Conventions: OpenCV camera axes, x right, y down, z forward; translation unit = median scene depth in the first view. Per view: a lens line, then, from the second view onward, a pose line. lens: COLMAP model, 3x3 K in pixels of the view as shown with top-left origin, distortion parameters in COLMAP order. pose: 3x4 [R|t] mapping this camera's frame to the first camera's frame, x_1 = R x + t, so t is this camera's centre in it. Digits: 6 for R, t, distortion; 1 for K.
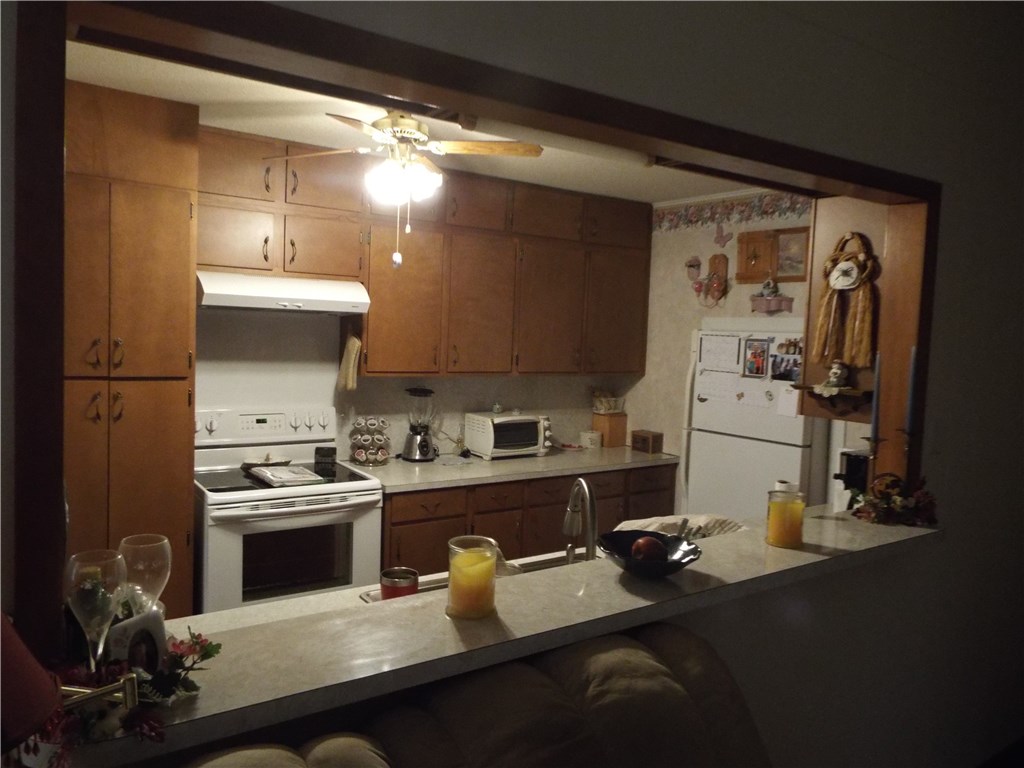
lens RADIAL K [[766.4, 0, 536.5], [0, 766.4, 410.5], [0, 0, 1]] dist [0.006937, 0.010400]
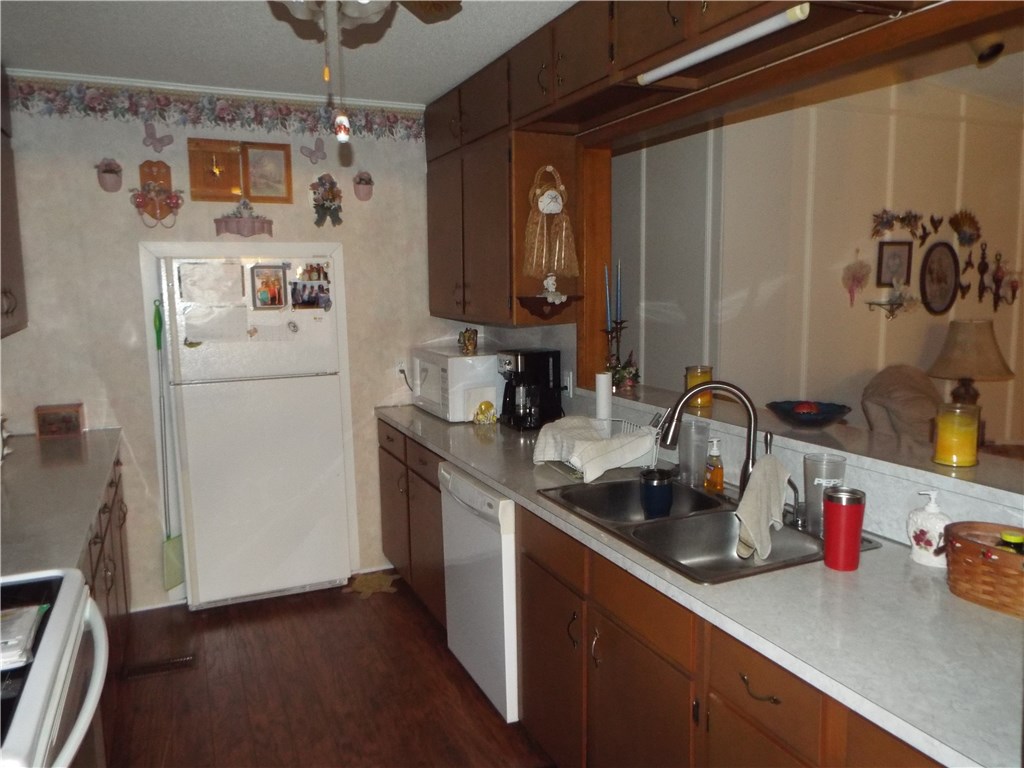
lens RADIAL K [[766.4, 0, 513.4], [0, 766.4, 386.4], [0, 0, 1]] dist [0.006937, 0.010400]
pose [[0.195873, -0.170943, 0.965615, -0.507181], [0.125070, 0.981002, 0.148297, -0.048465], [-0.972621, 0.091722, 0.213532, 0.509280]]
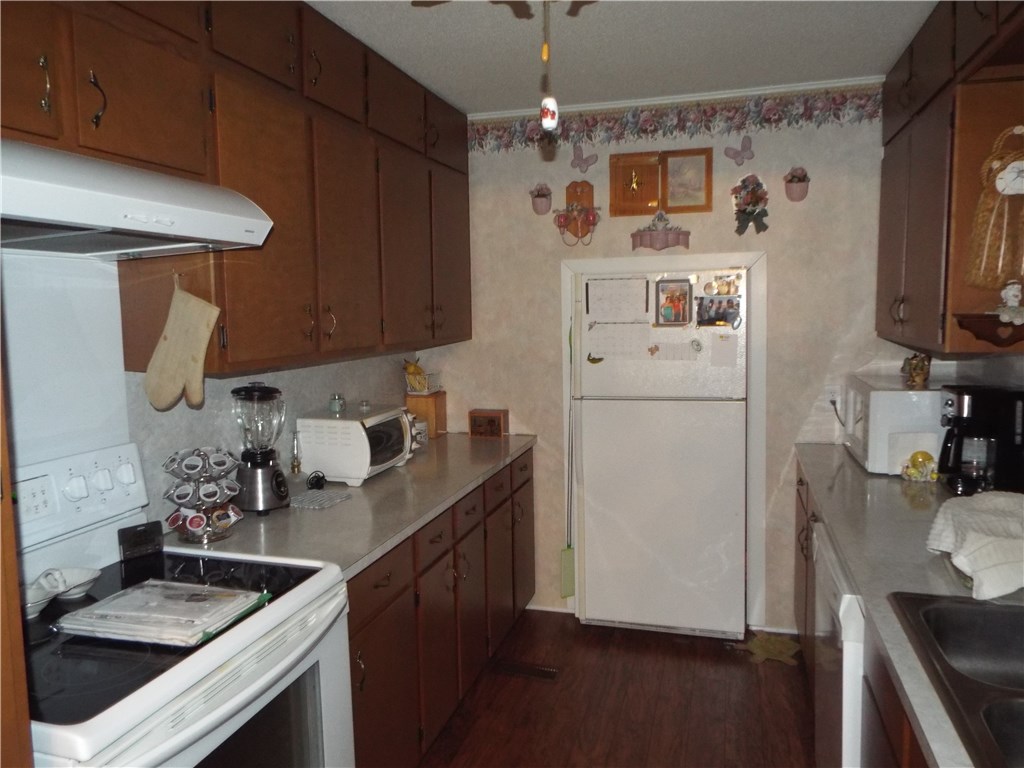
lens RADIAL K [[766.4, 0, 513.8], [0, 766.4, 387.6], [0, 0, 1]] dist [0.006937, 0.010400]
pose [[0.782530, -0.116866, 0.611546, -0.350142], [0.114183, 0.992504, 0.043560, -0.030468], [-0.612053, 0.035741, 0.790009, 0.420558]]
